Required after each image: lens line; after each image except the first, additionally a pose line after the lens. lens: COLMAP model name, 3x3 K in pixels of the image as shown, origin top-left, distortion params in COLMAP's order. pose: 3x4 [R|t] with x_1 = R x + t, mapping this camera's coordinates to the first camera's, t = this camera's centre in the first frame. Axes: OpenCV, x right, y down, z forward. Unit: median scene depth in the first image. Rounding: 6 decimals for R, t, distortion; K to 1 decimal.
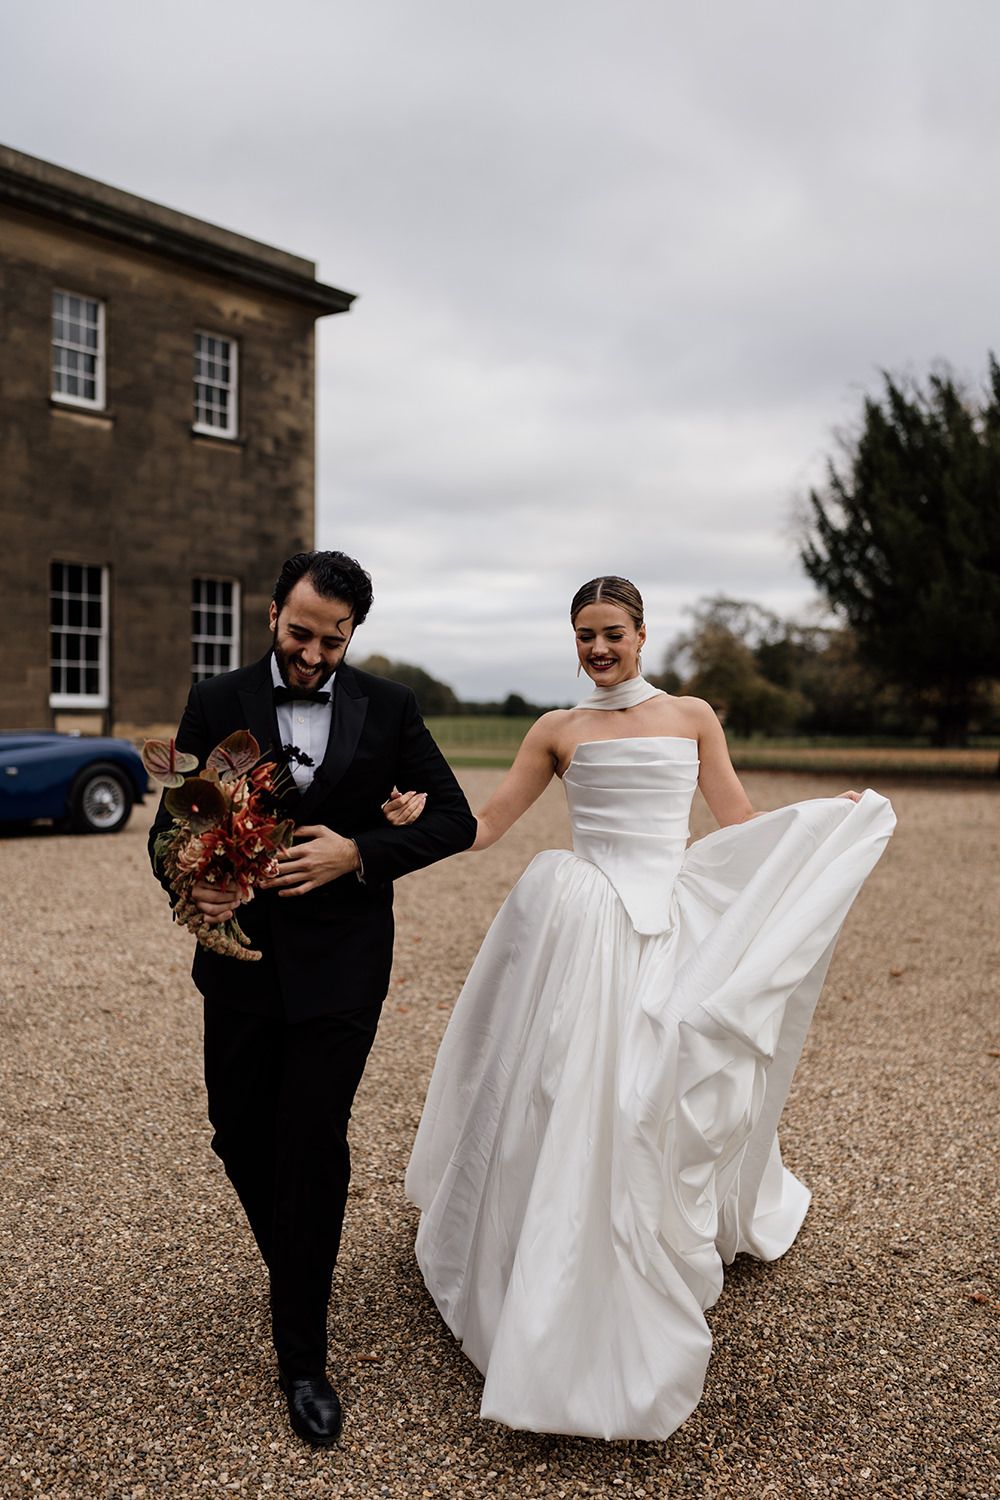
lens RADIAL K [[1436.9, 0, 516.6], [0, 1436.9, 740.6], [0, 0, 1]] dist [0.004284, 0.000000]
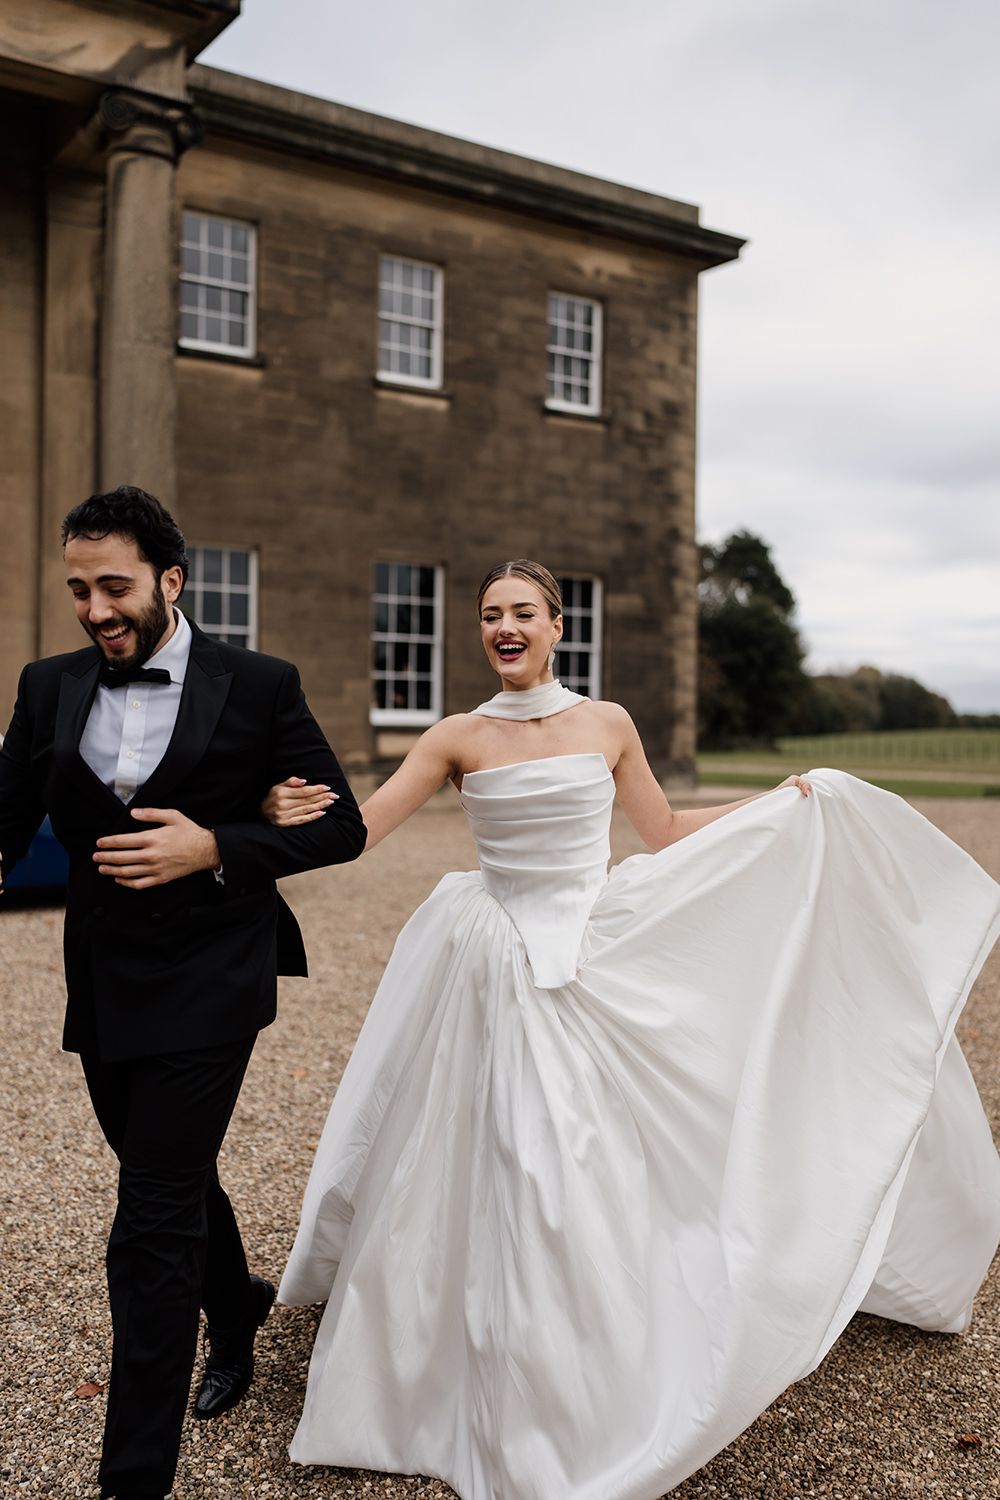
lens RADIAL K [[1436.9, 0, 501.4], [0, 1436.9, 737.6], [0, 0, 1]] dist [0.004284, 0.000000]
pose [[0.940366, 0.007068, -0.340092, 0.048943], [-0.010406, 0.999914, -0.007992, -0.008288], [0.340006, 0.011055, 0.940358, 0.177112]]
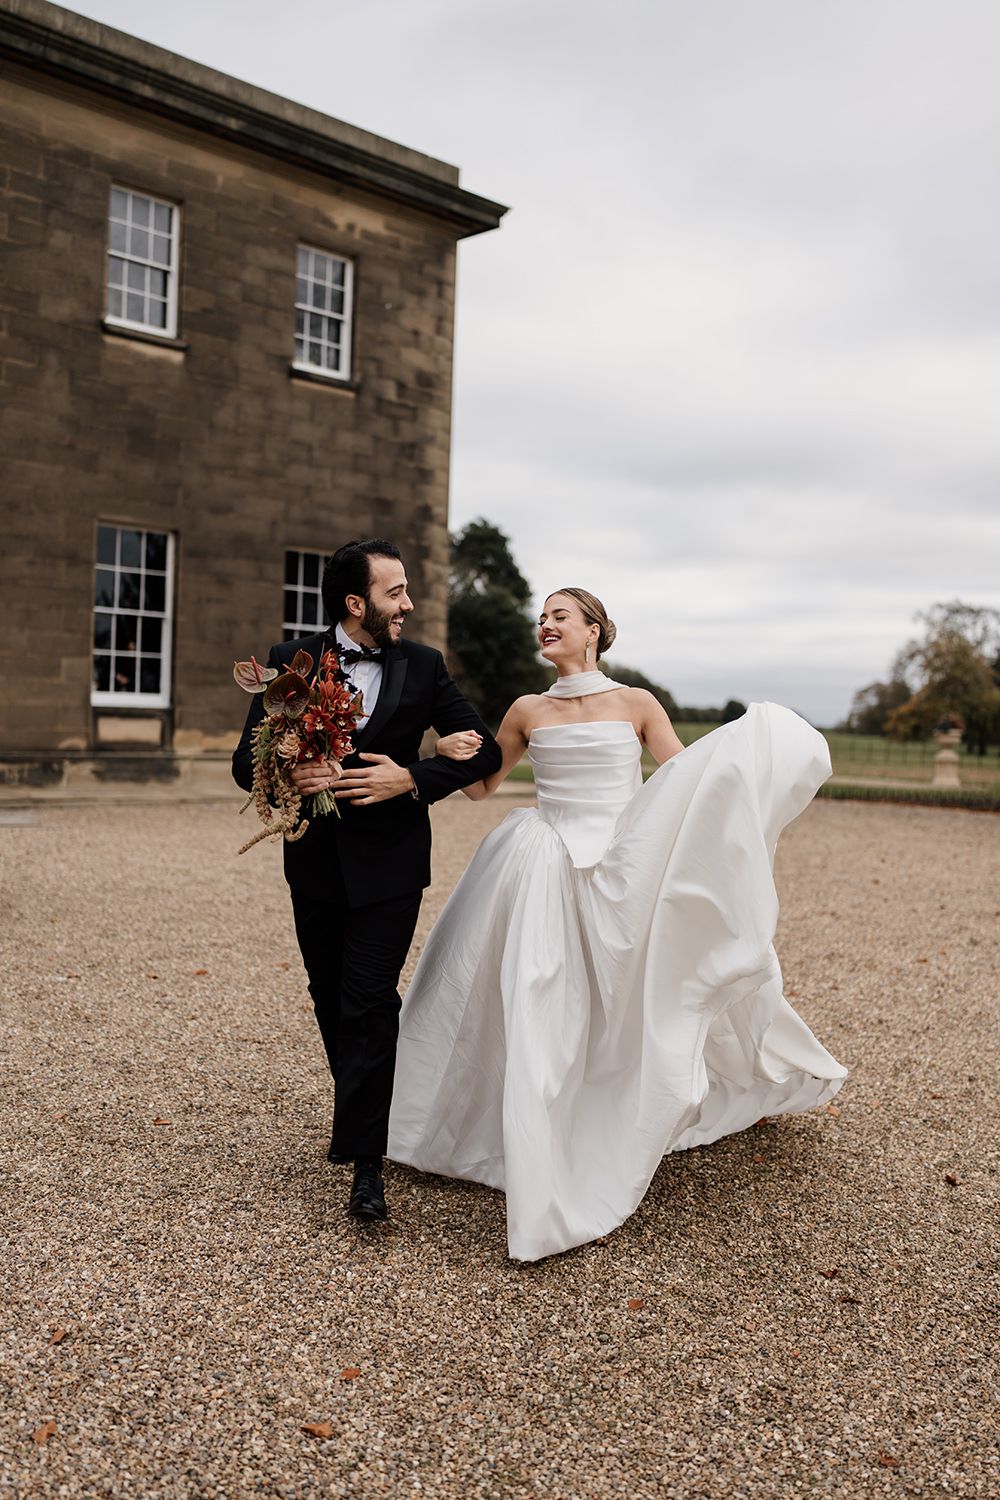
lens RADIAL K [[1436.9, 0, 495.8], [0, 1436.9, 742.2], [0, 0, 1]] dist [0.004284, 0.000000]
pose [[0.985826, 0.029398, -0.165176, 0.028332], [-0.029558, 0.999562, 0.001494, -0.010578], [0.165148, 0.003410, 0.986263, 0.228325]]
